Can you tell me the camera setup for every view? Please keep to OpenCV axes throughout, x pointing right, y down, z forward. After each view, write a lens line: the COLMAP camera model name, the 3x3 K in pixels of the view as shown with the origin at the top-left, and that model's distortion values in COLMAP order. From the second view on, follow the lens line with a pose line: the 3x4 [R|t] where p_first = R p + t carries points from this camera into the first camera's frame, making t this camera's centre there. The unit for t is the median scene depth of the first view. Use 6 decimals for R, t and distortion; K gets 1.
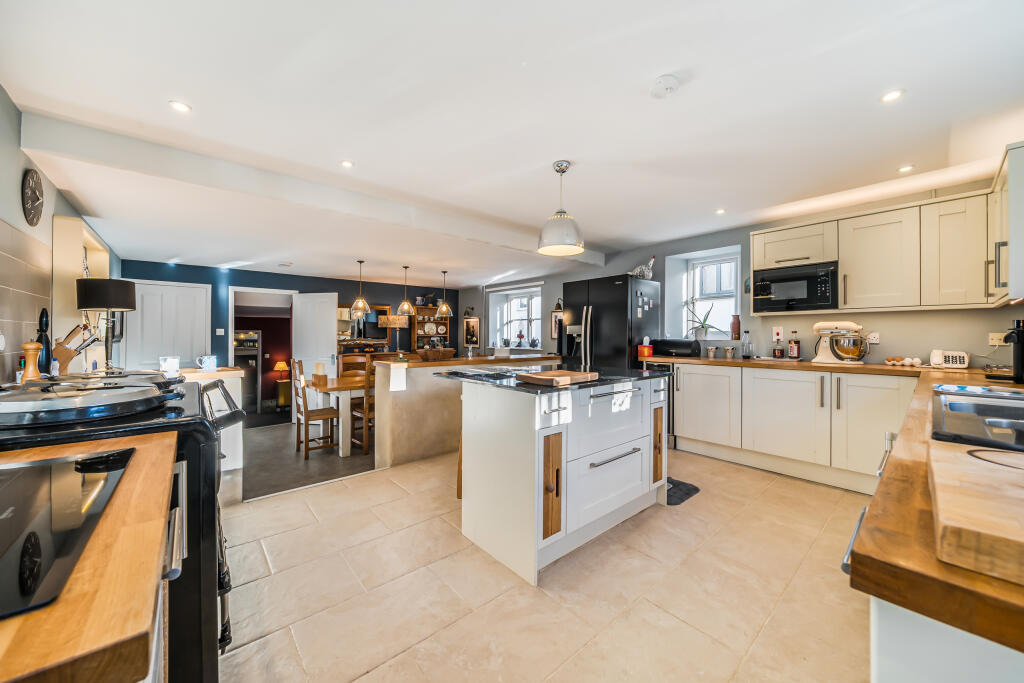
lens RADIAL K [[372.6, 0, 510.7], [0, 372.6, 335.7], [0, 0, 1]] dist [0.001190, 0.000085]
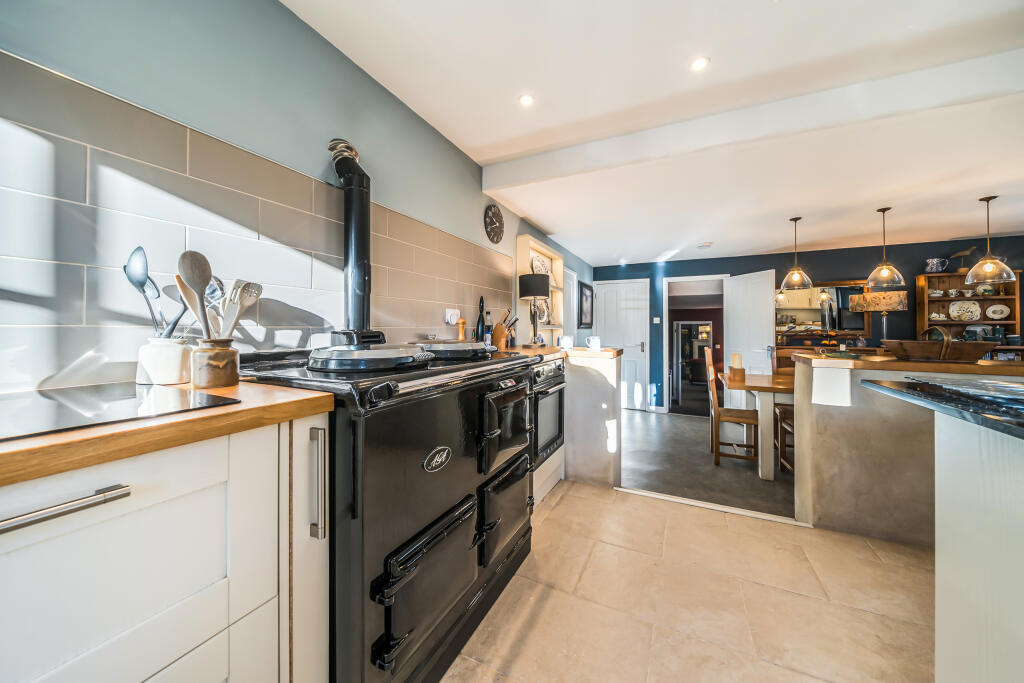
lens RADIAL K [[355.9, 0, 517.8], [0, 355.9, 325.4], [0, 0, 1]] dist [-0.002368, -0.000042]
pose [[0.399586, -0.009797, -0.916643, 0.015377], [-0.004133, 0.999913, -0.012489, 0.019149], [0.916687, 0.008778, 0.399511, 0.207134]]
